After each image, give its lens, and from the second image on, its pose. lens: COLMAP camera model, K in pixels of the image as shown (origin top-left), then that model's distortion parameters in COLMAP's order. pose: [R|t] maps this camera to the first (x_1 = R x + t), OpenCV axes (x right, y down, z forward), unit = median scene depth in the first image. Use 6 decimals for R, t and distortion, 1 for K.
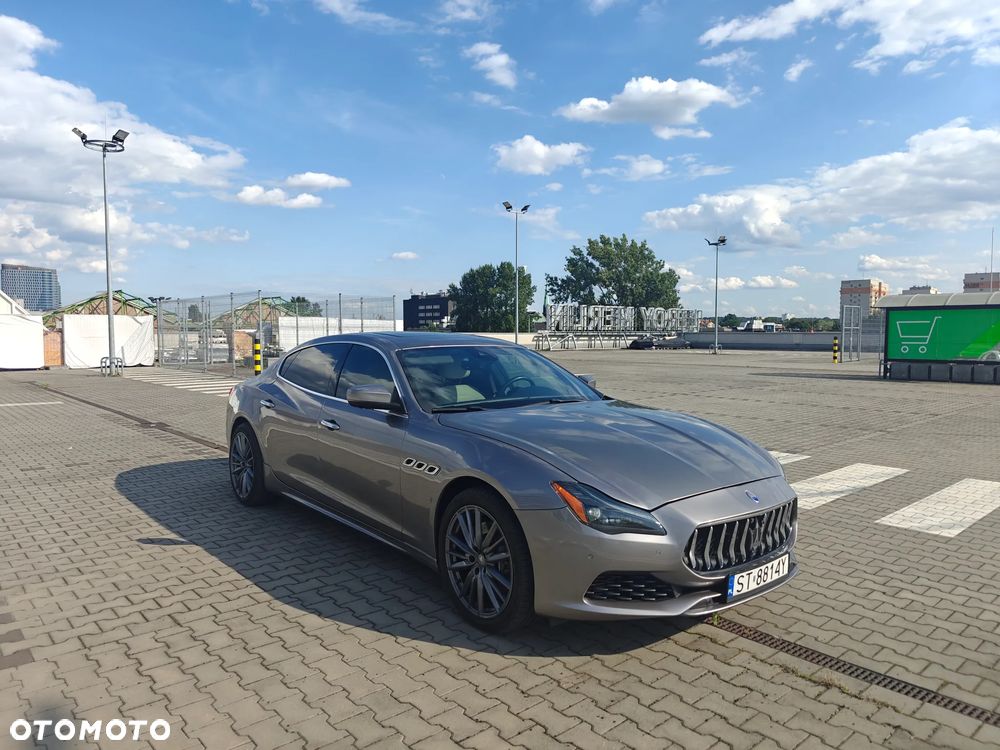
lens RADIAL K [[689.4, 0, 502.4], [0, 689.4, 378.8], [0, 0, 1]] dist [0.051017, -0.056169]
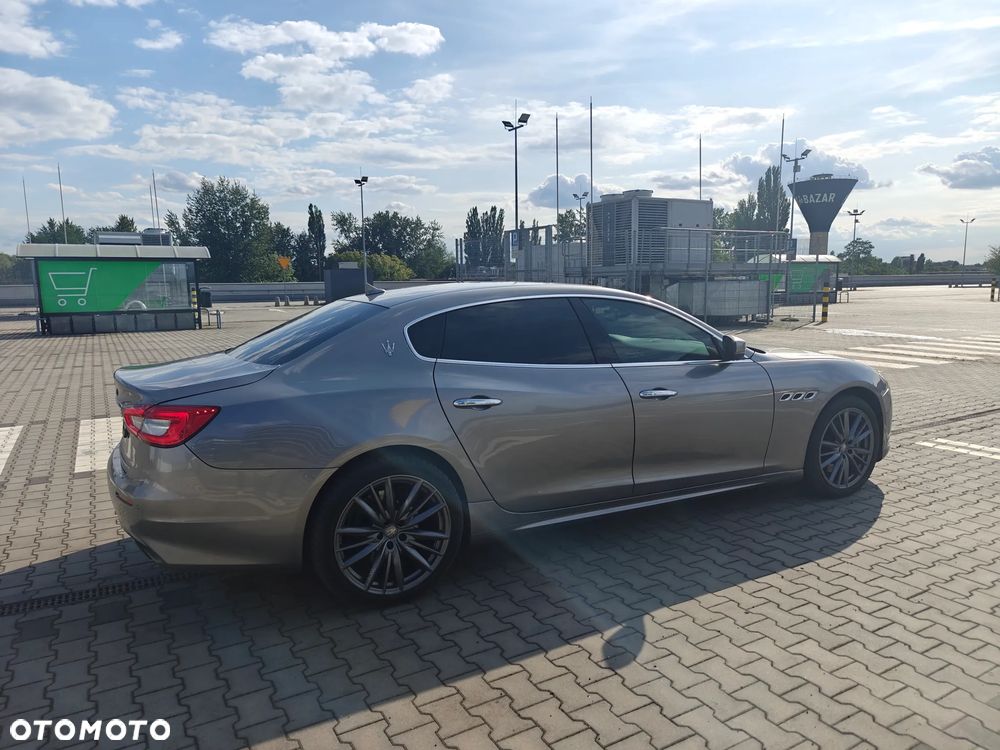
lens RADIAL K [[689.4, 0, 502.4], [0, 689.4, 378.8], [0, 0, 1]] dist [0.051017, -0.056169]
pose [[0.198985, -0.141379, 0.969751, -1.253654], [0.076117, 0.988780, 0.128535, -0.082728], [-0.977042, 0.048238, 0.207513, 1.166909]]
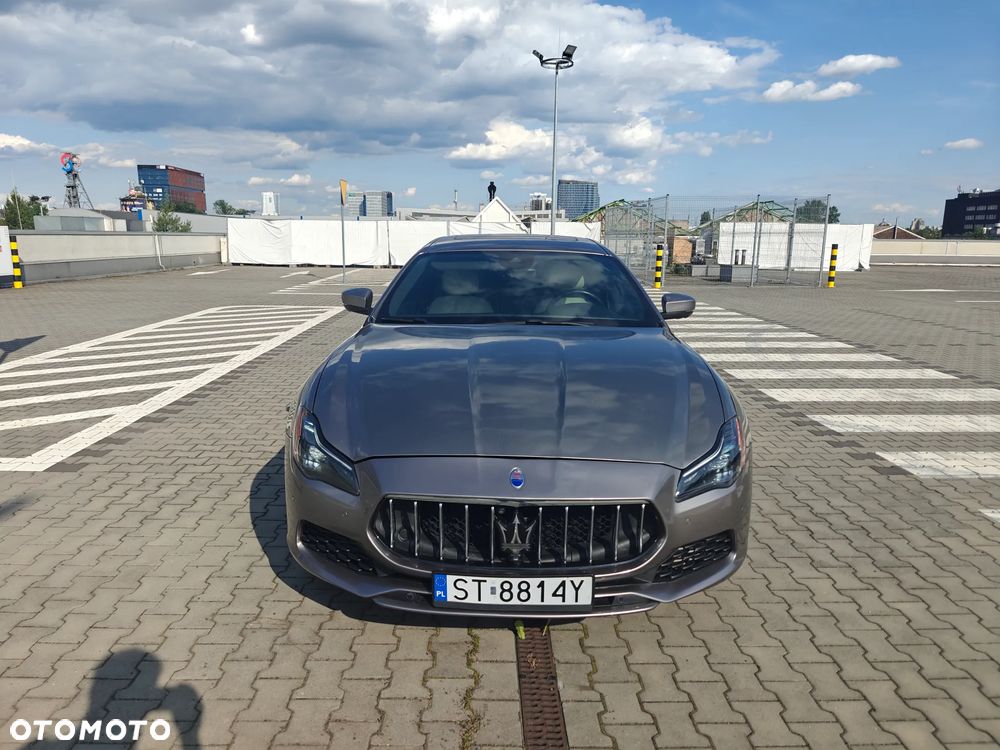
lens RADIAL K [[693.6, 0, 488.9], [0, 693.6, 374.4], [0, 0, 1]] dist [0.002388, 0.000074]
pose [[0.752377, 0.131240, -0.645526, 0.617548], [-0.049548, 0.988451, 0.143210, -0.017609], [0.656866, -0.075763, 0.750191, 0.397027]]
